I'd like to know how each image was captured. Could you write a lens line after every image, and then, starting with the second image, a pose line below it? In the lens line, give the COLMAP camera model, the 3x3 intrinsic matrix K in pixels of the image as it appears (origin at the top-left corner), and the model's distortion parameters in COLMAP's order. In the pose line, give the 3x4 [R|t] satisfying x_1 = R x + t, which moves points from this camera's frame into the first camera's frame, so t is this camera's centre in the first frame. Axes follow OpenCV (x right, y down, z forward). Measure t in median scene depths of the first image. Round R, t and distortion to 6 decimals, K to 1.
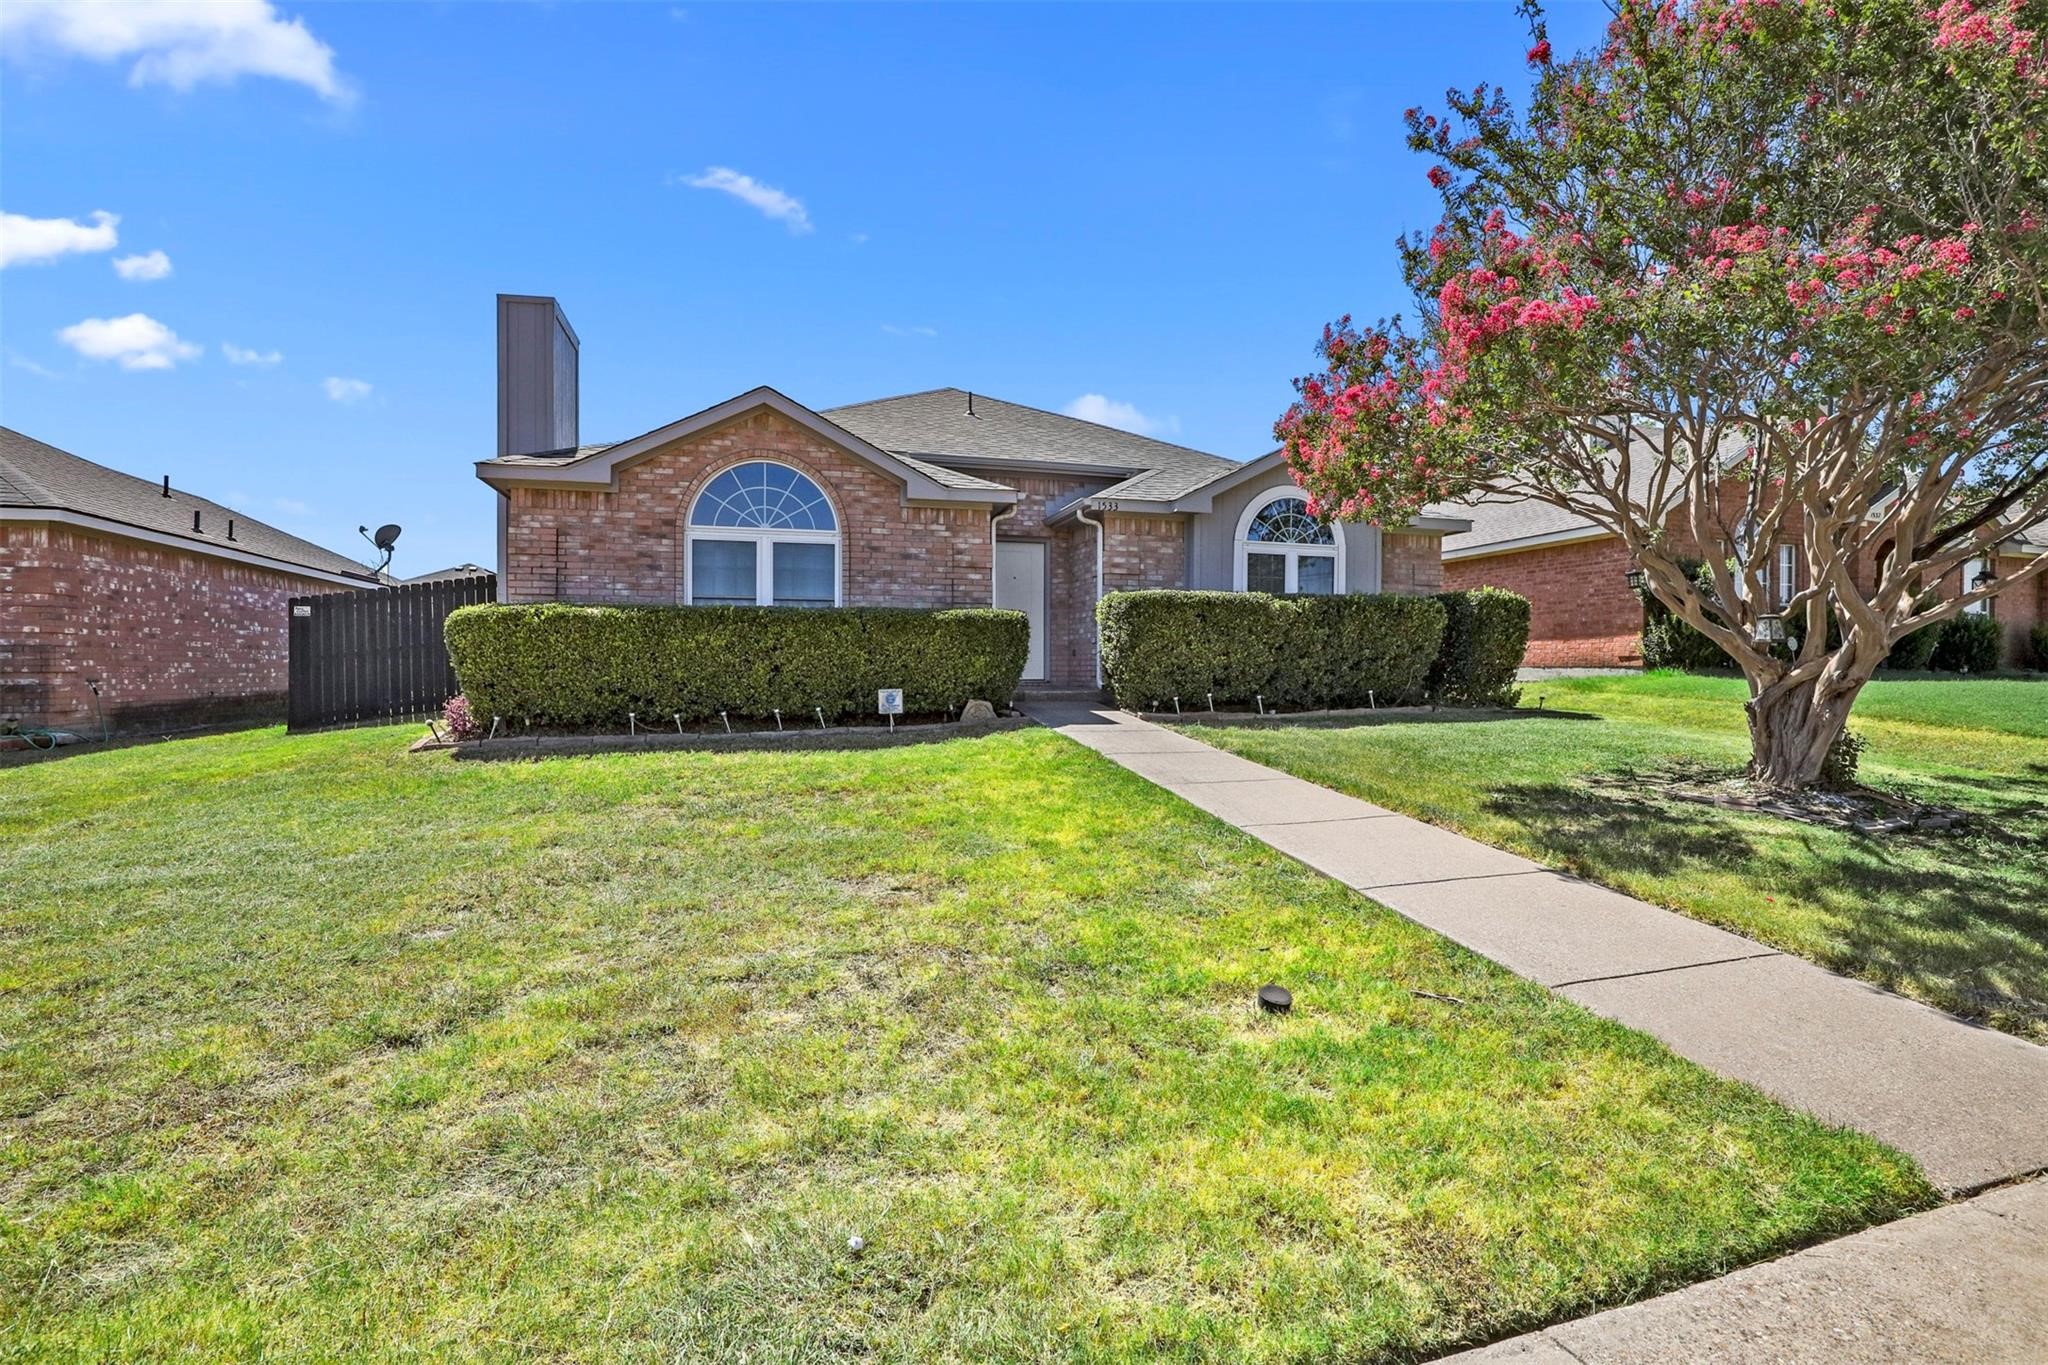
lens RADIAL K [[935.3, 0, 1023.8], [0, 935.3, 684.6], [0, 0, 1]] dist [-0.025292, 0.000042]
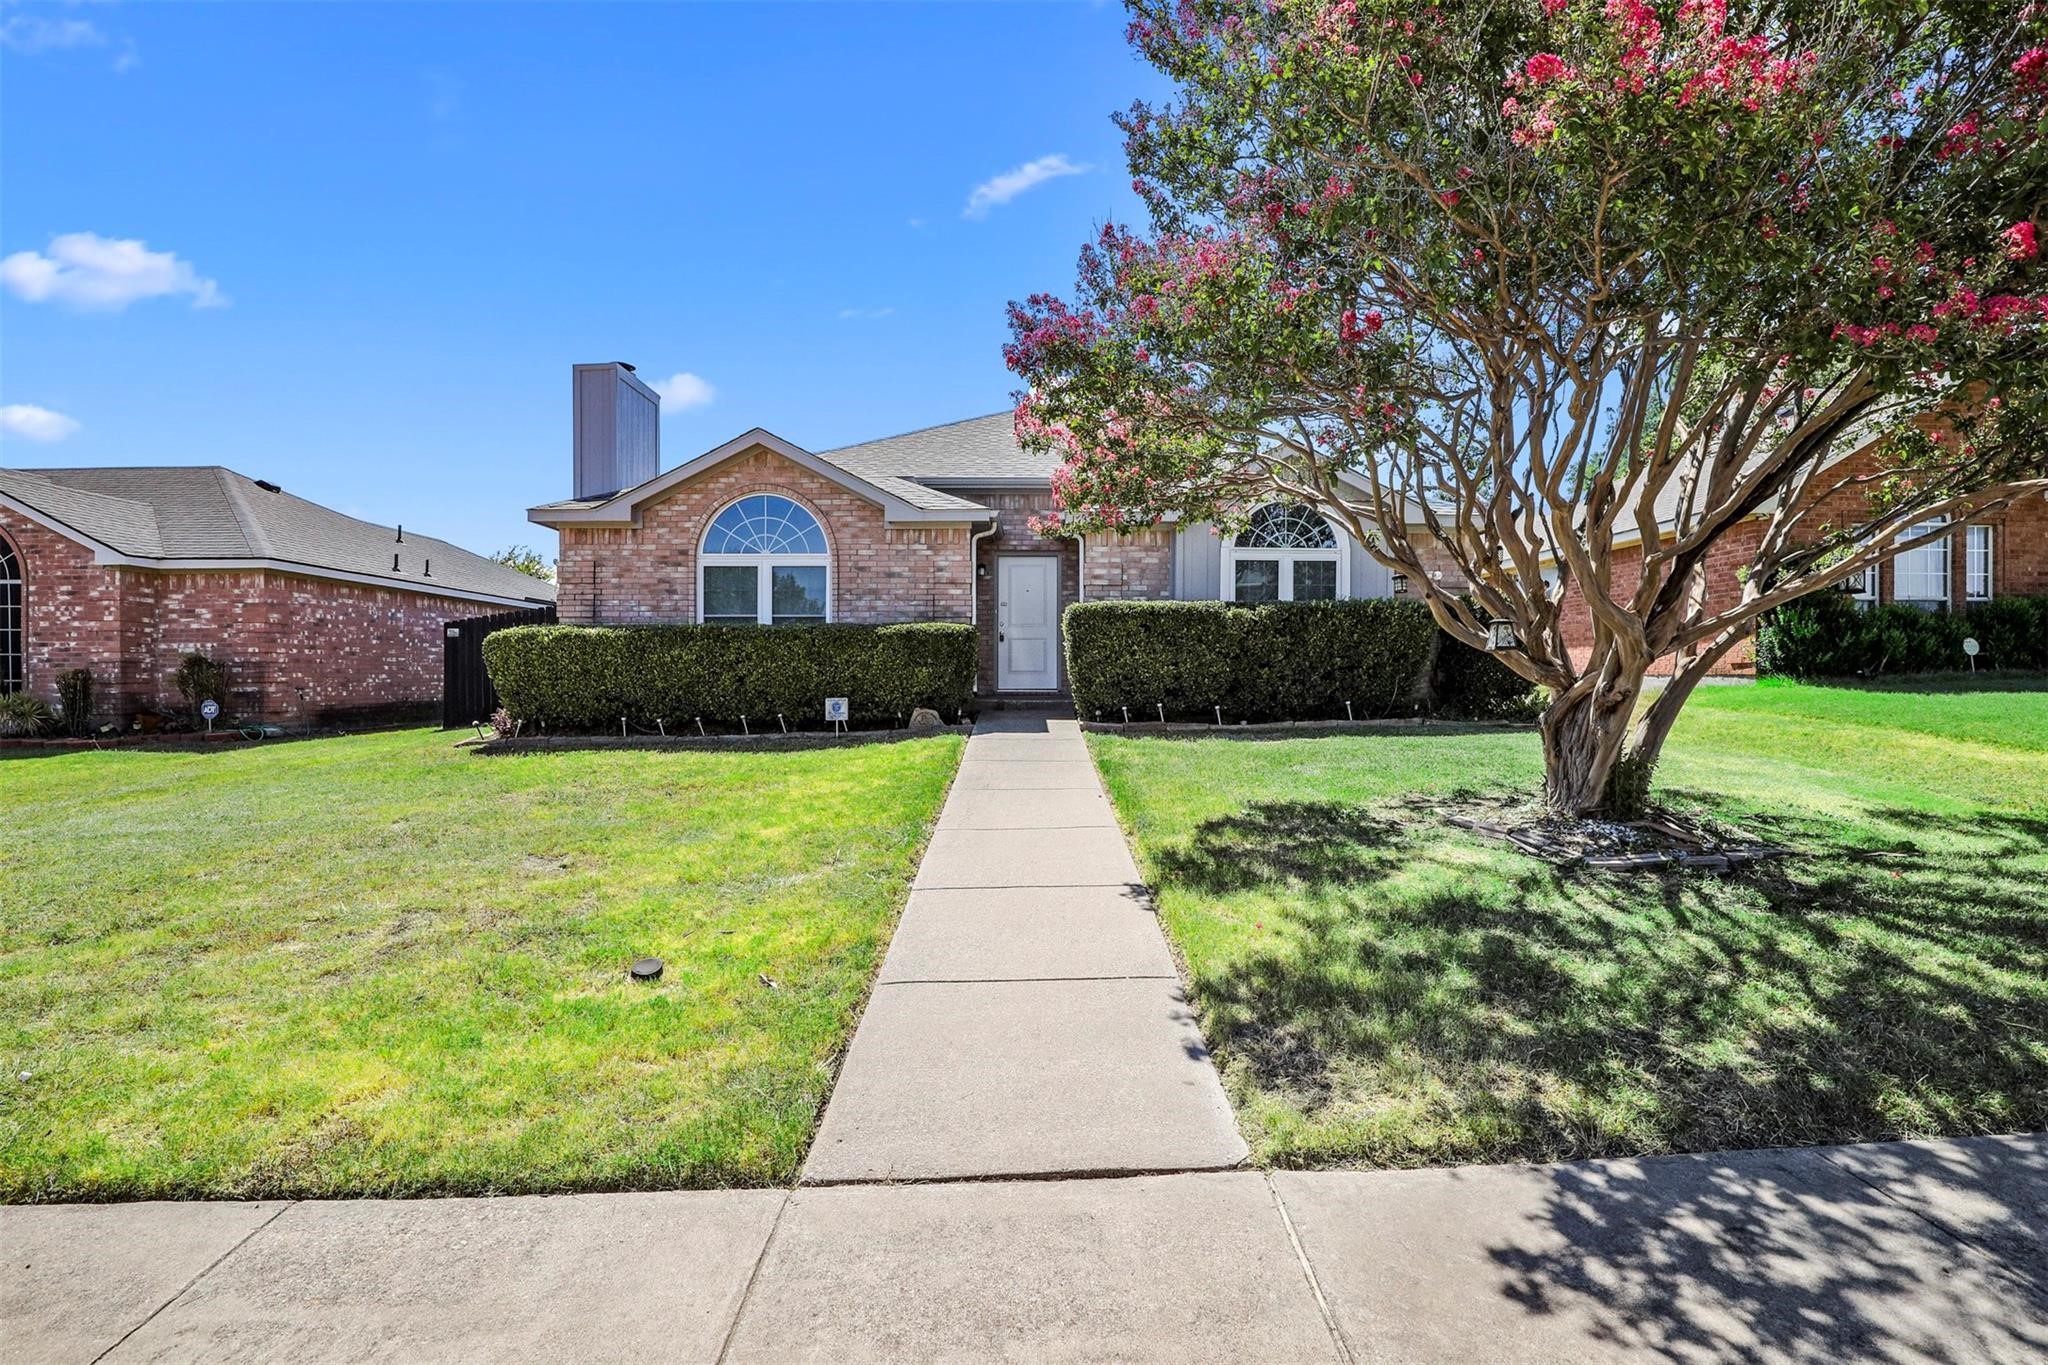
lens RADIAL K [[935.3, 0, 1037.0], [0, 935.3, 684.4], [0, 0, 1]] dist [-0.025292, 0.000042]
pose [[0.965217, 0.000575, -0.261449, 0.334120], [-0.002909, 0.999959, -0.008541, -0.002112], [0.261434, 0.009005, 0.965179, 0.004029]]
